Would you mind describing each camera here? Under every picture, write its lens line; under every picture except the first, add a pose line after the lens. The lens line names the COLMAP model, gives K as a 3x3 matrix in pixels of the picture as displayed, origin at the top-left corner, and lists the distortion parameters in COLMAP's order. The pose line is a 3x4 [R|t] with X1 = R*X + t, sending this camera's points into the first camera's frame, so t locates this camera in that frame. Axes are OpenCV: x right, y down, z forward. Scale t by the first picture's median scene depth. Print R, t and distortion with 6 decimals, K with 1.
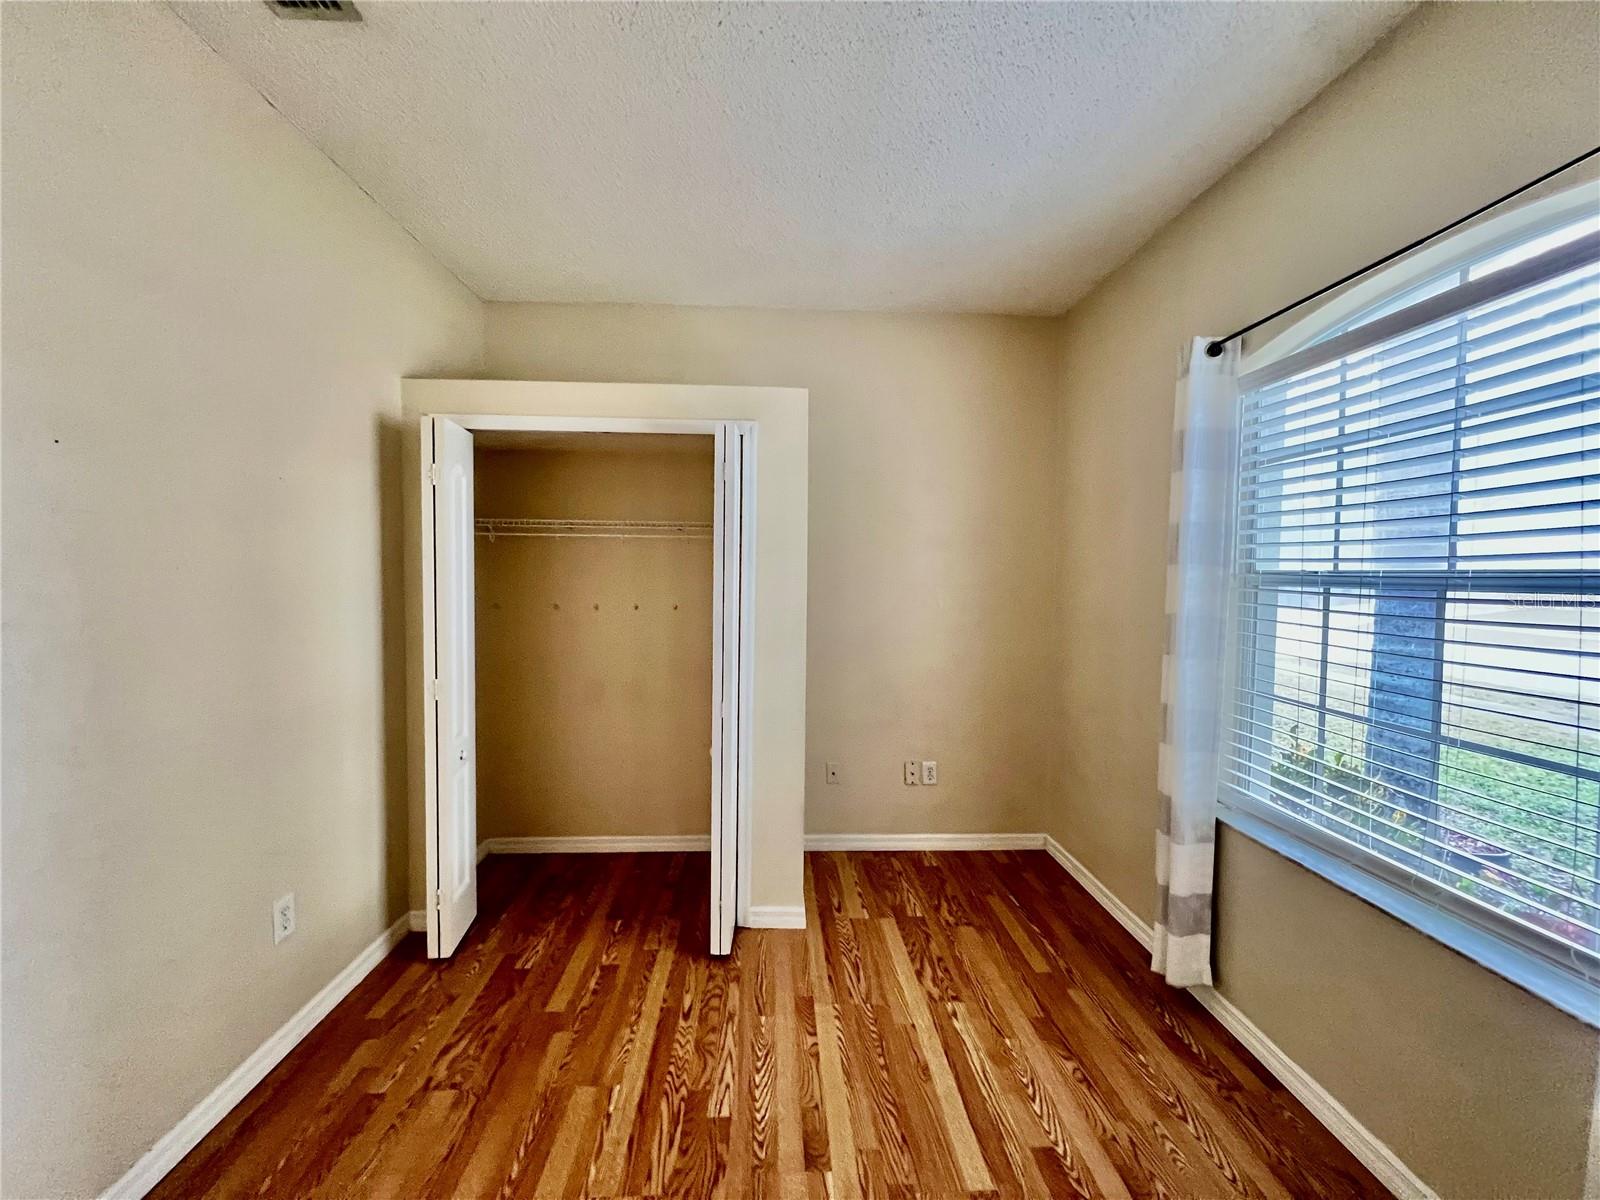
lens RADIAL K [[636.4, 0, 795.4], [0, 636.4, 597.7], [0, 0, 1]] dist [0.001813, -0.000130]
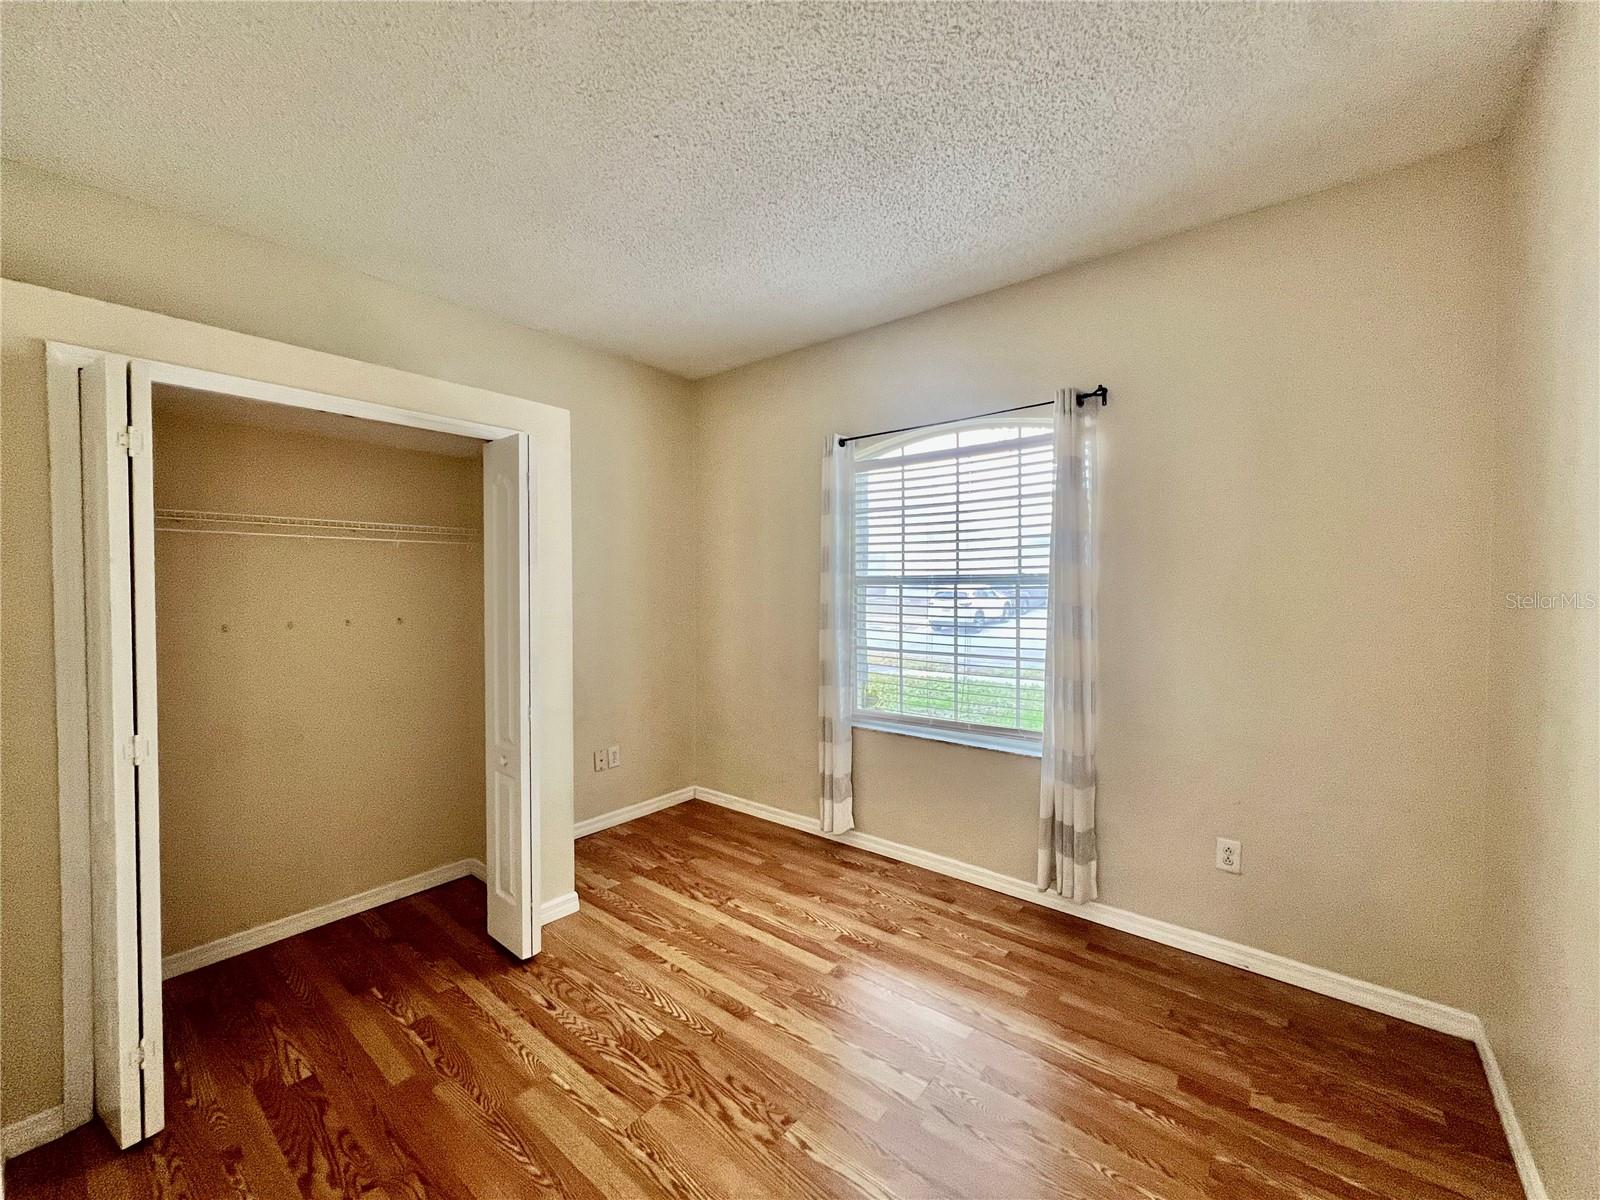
lens RADIAL K [[636.4, 0, 795.4], [0, 636.4, 597.7], [0, 0, 1]] dist [0.001813, -0.000130]
pose [[0.667430, -0.028116, 0.744141, -0.654189], [0.038282, 0.999261, 0.003420, 0.003041], [-0.743688, 0.026205, 0.668014, -0.005430]]
